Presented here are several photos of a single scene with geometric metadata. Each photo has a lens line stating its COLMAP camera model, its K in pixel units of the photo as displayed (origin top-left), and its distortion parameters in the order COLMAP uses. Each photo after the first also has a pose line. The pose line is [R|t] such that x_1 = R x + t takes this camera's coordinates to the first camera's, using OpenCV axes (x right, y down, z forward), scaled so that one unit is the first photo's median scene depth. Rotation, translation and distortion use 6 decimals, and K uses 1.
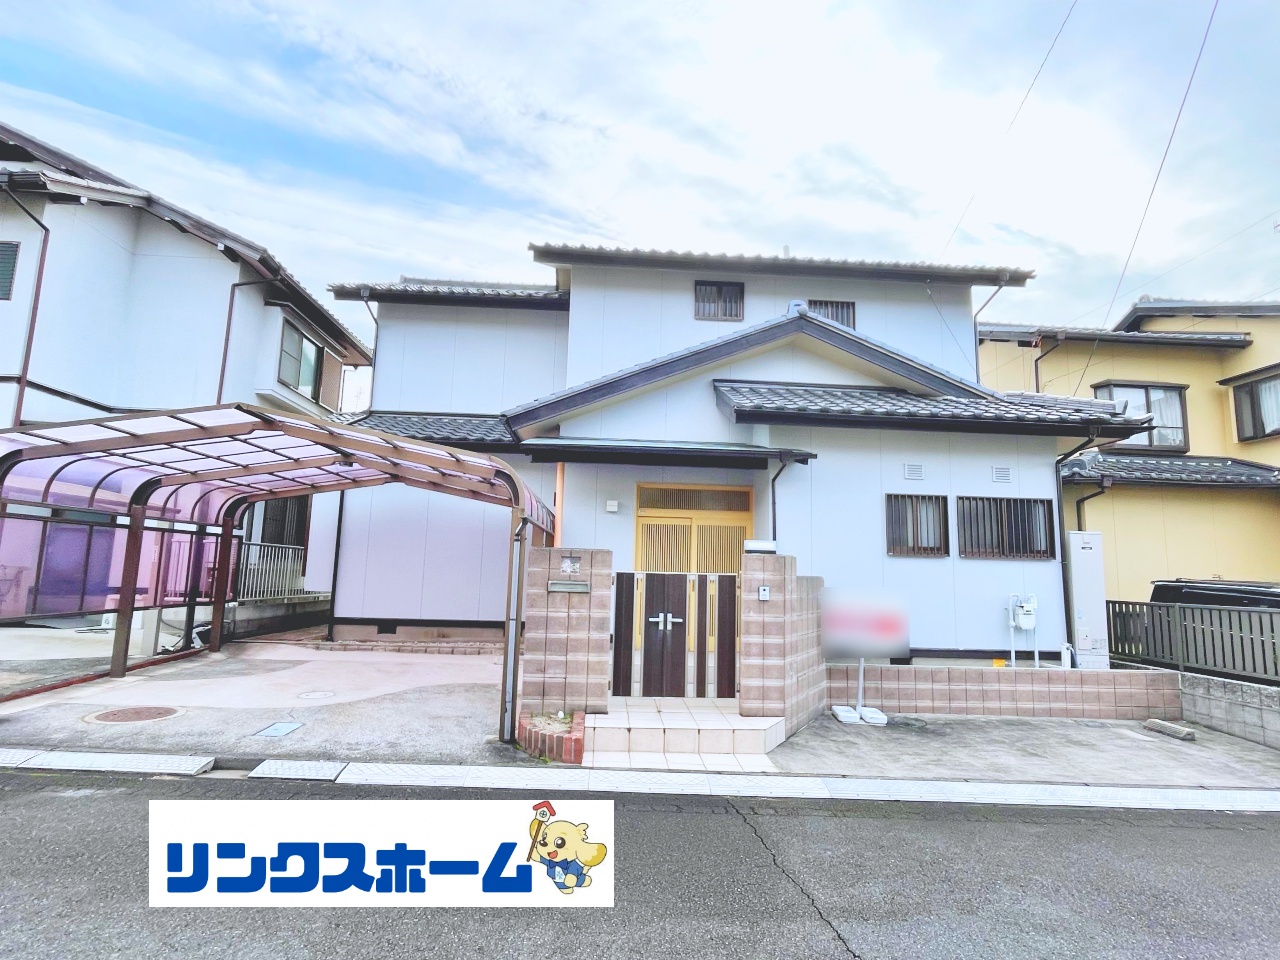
lens RADIAL K [[663.6, 0, 630.8], [0, 663.6, 482.1], [0, 0, 1]] dist [0.000254, -0.002176]
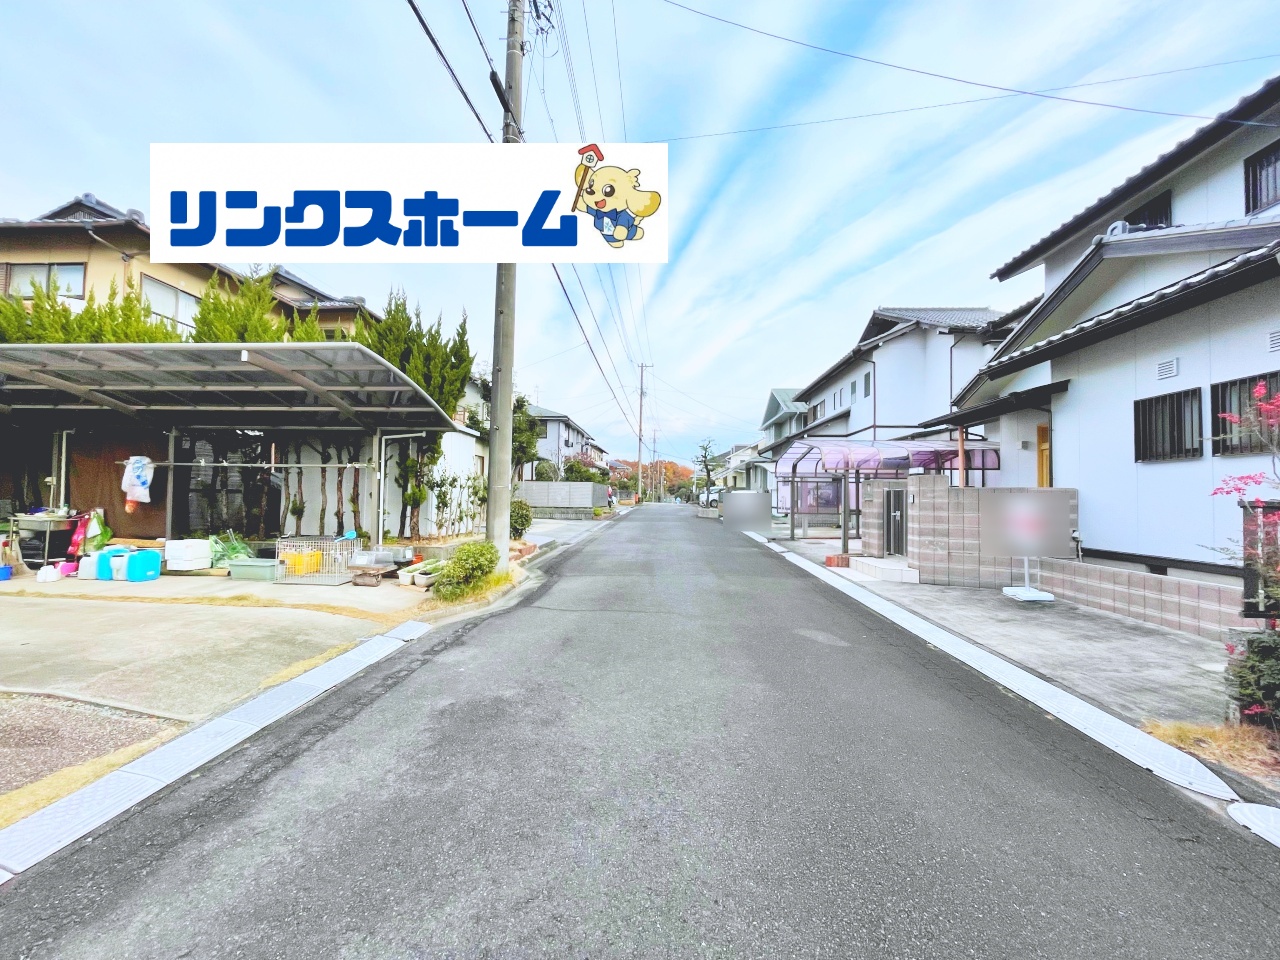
lens RADIAL K [[524.1, 0, 644.1], [0, 524.1, 482.7], [0, 0, 1]] dist [-0.001891, 0.000123]
pose [[-0.102948, -0.061100, -0.992808, 1.202747], [0.114438, 0.990756, -0.072841, 0.108978], [0.988082, -0.121114, -0.095004, 0.334635]]
